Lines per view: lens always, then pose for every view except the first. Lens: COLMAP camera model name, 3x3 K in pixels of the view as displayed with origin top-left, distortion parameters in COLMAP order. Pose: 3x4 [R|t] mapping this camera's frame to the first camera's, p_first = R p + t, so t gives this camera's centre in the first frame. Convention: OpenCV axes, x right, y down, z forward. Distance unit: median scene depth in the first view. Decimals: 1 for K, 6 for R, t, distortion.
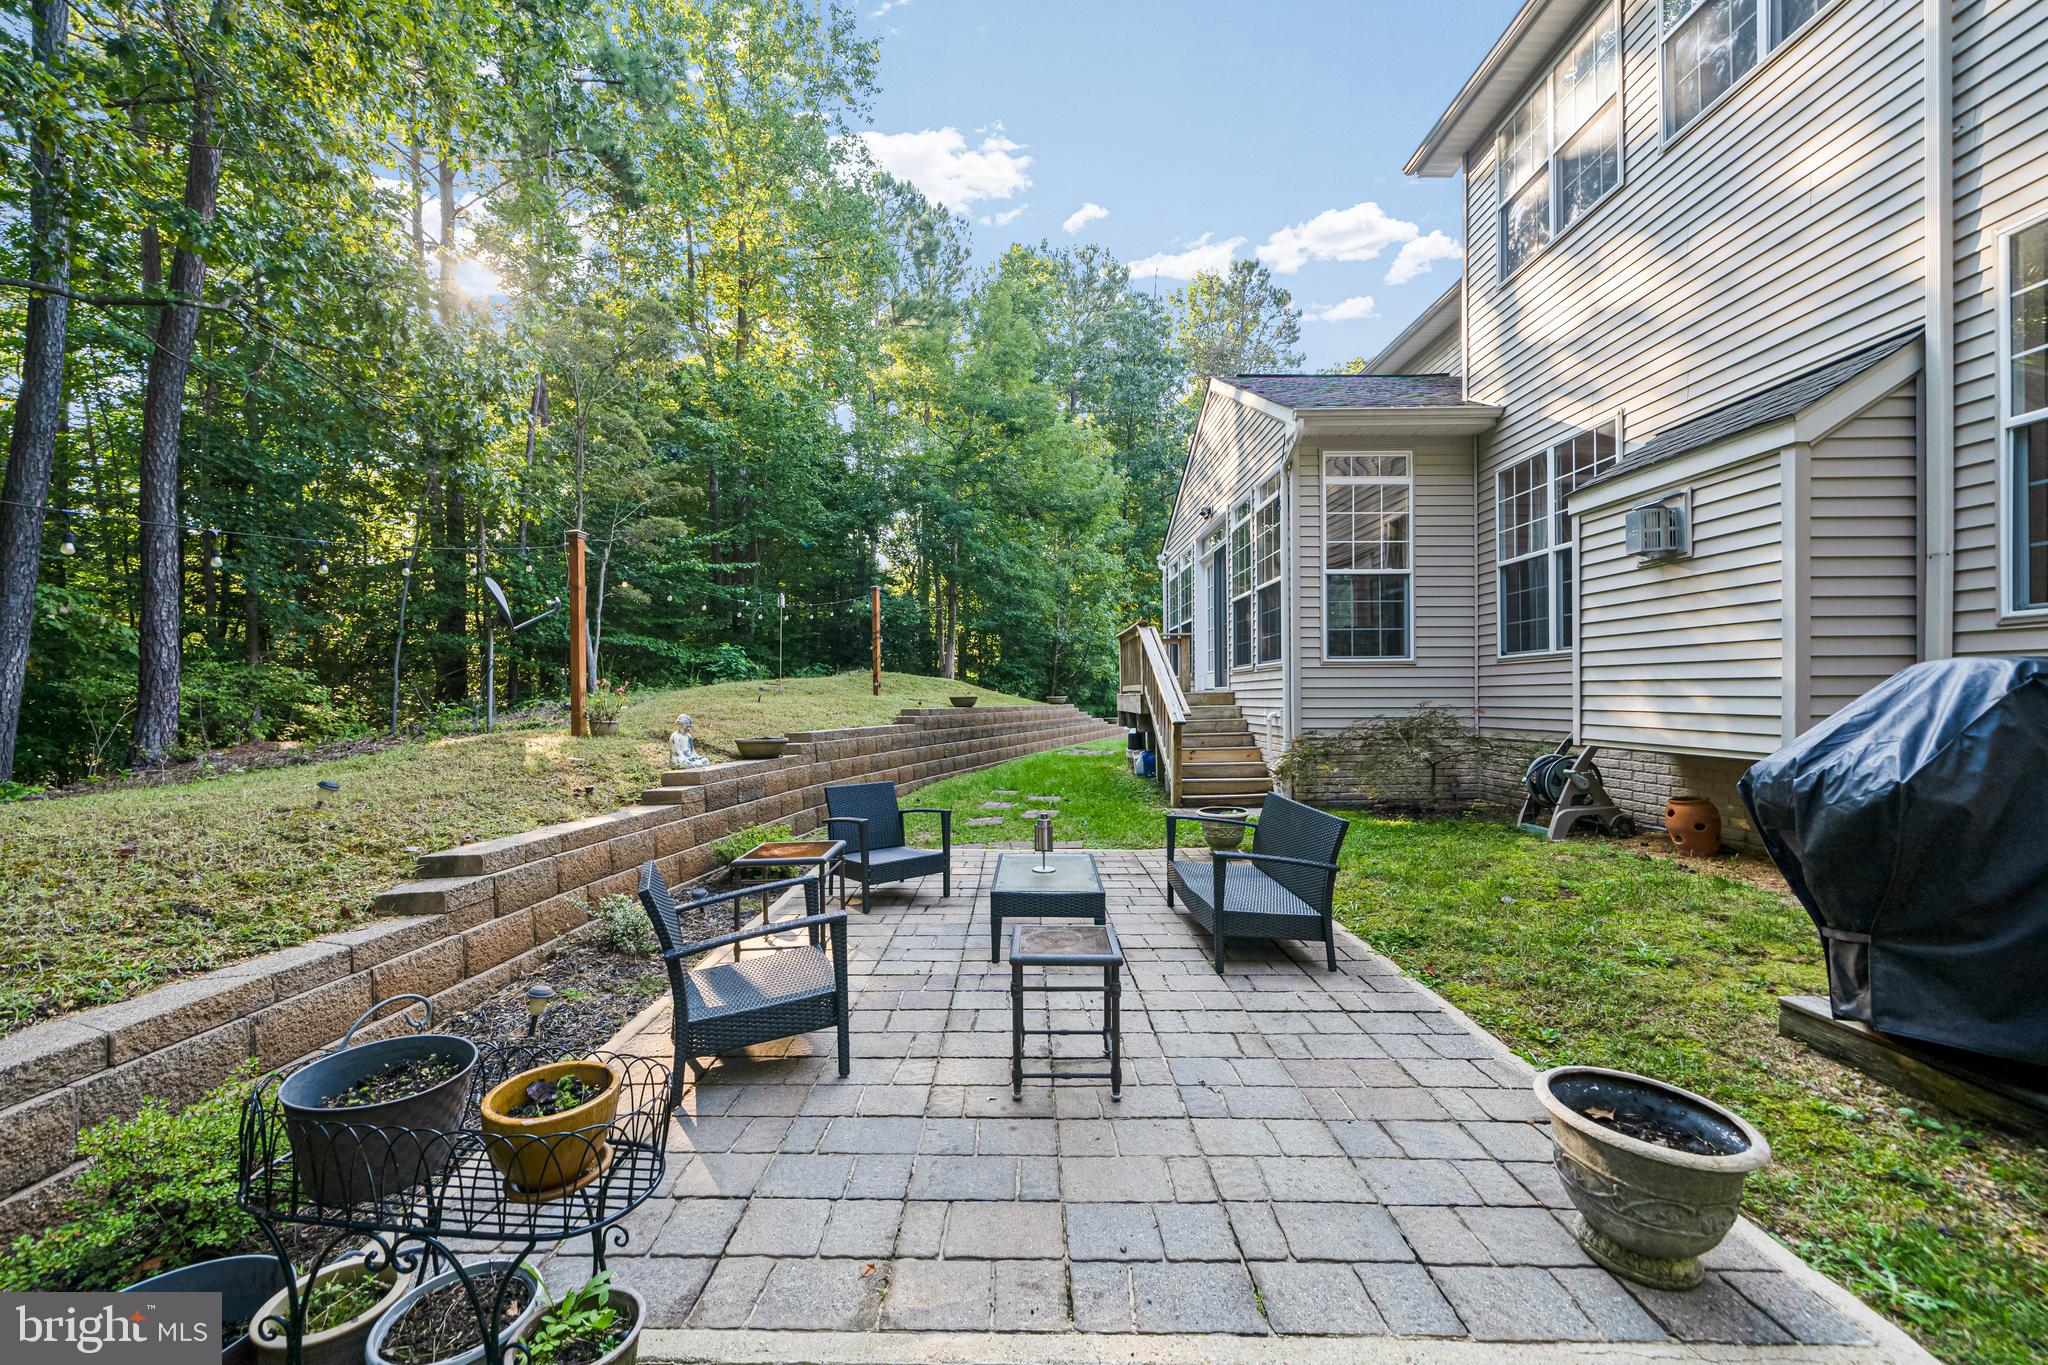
lens RADIAL K [[771.5, 0, 1024.0], [0, 771.5, 682.5], [0, 0, 1]] dist [-0.000275, -0.000005]
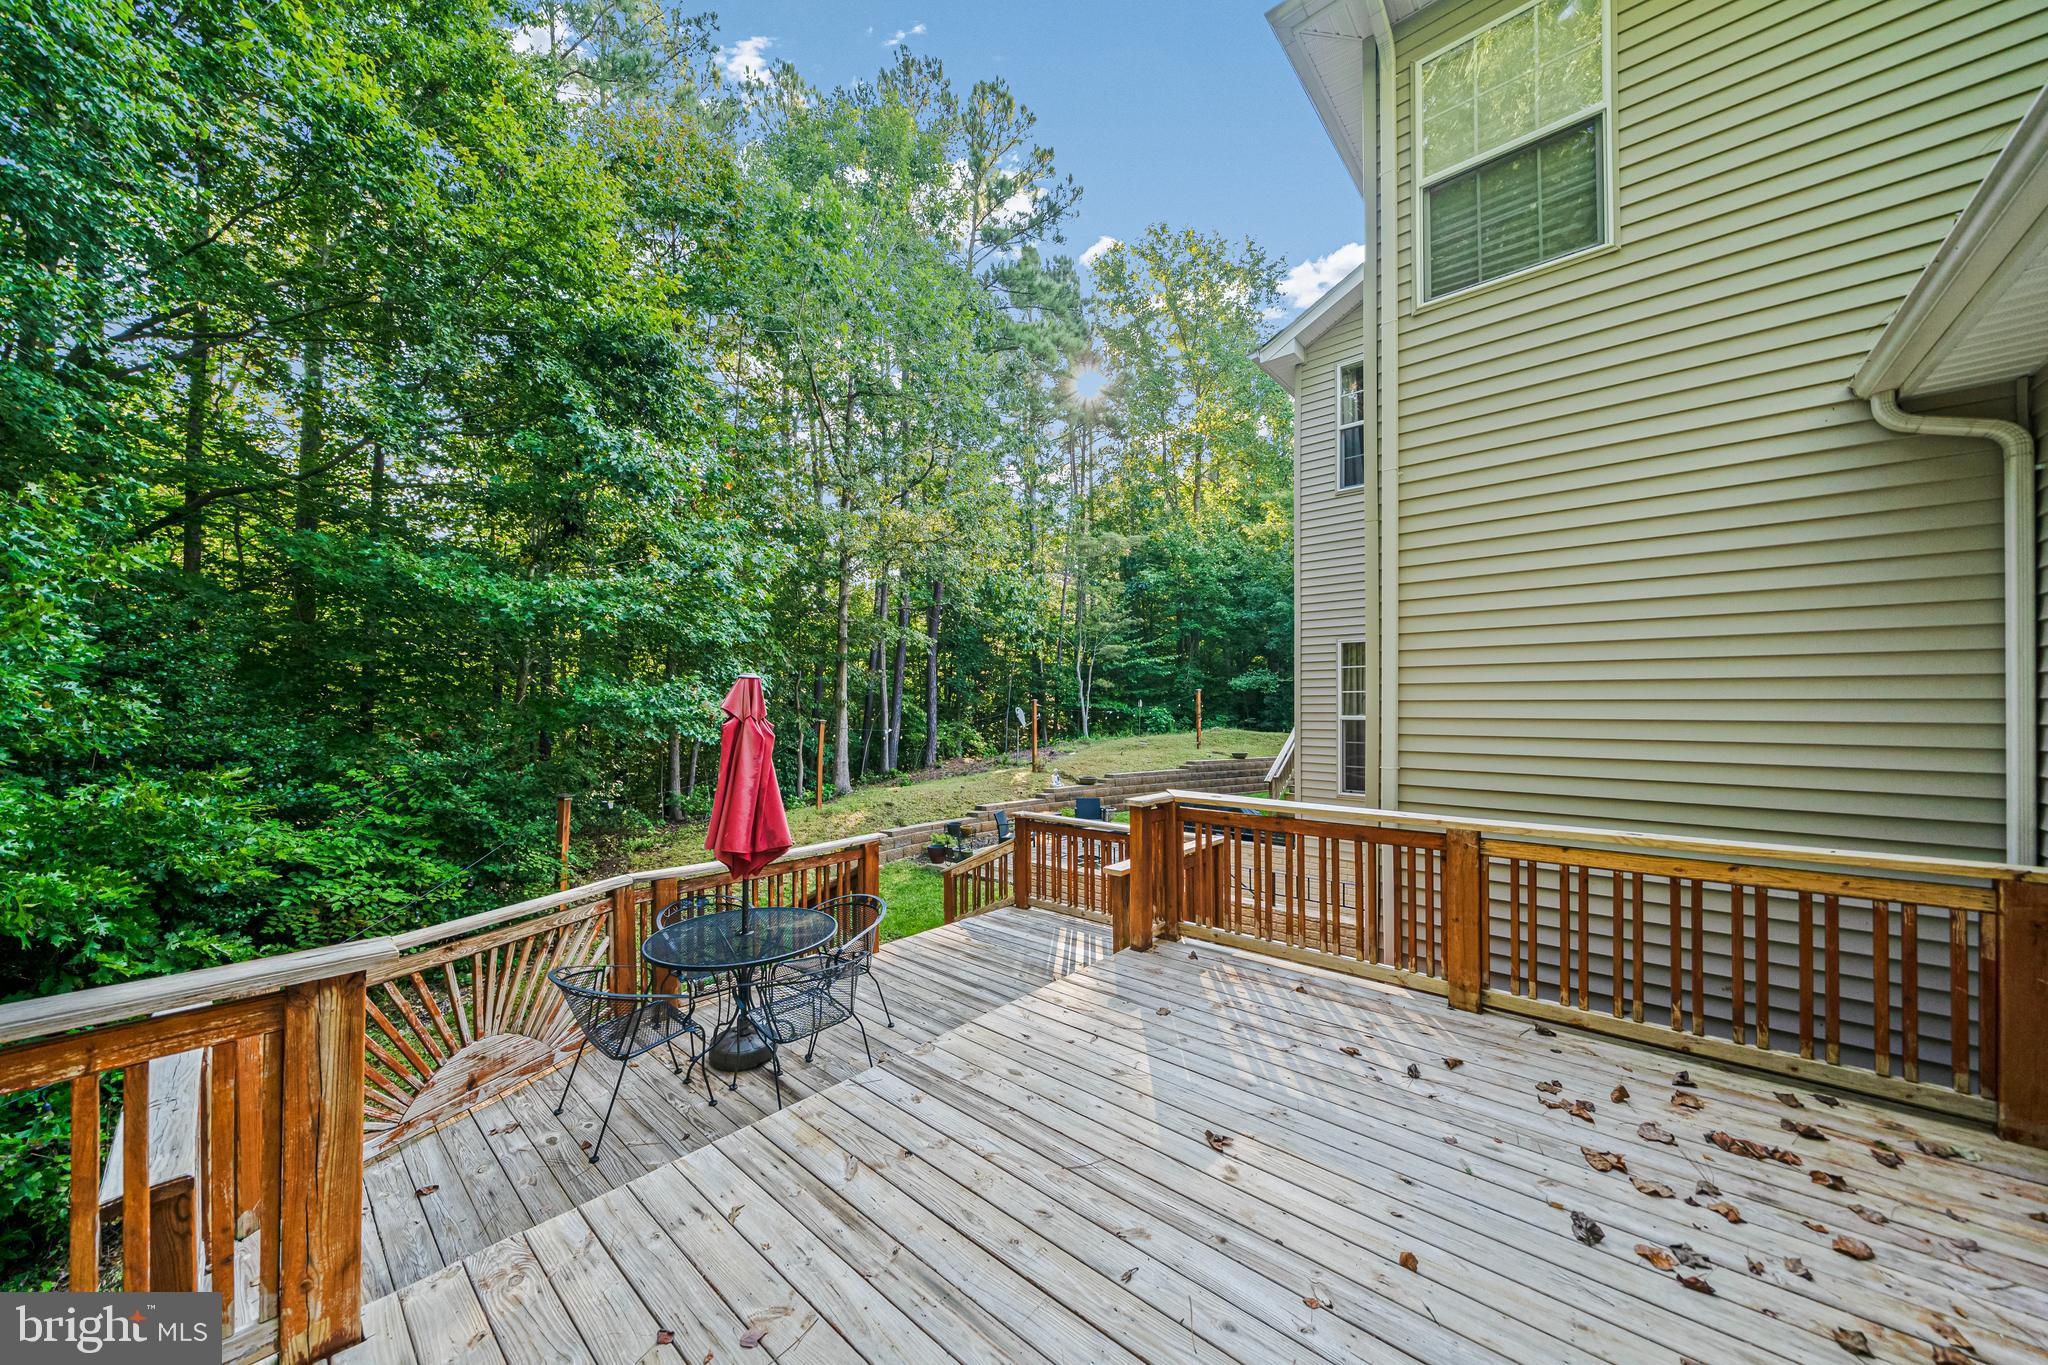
lens RADIAL K [[710.7, 0, 1024.0], [0, 710.7, 682.5], [0, 0, 1]] dist [0.000019, -0.000001]
pose [[0.761553, -0.015121, -0.647927, 0.675344], [0.005748, 0.999846, -0.016578, -0.133395], [0.648078, 0.008901, 0.761522, -0.627990]]
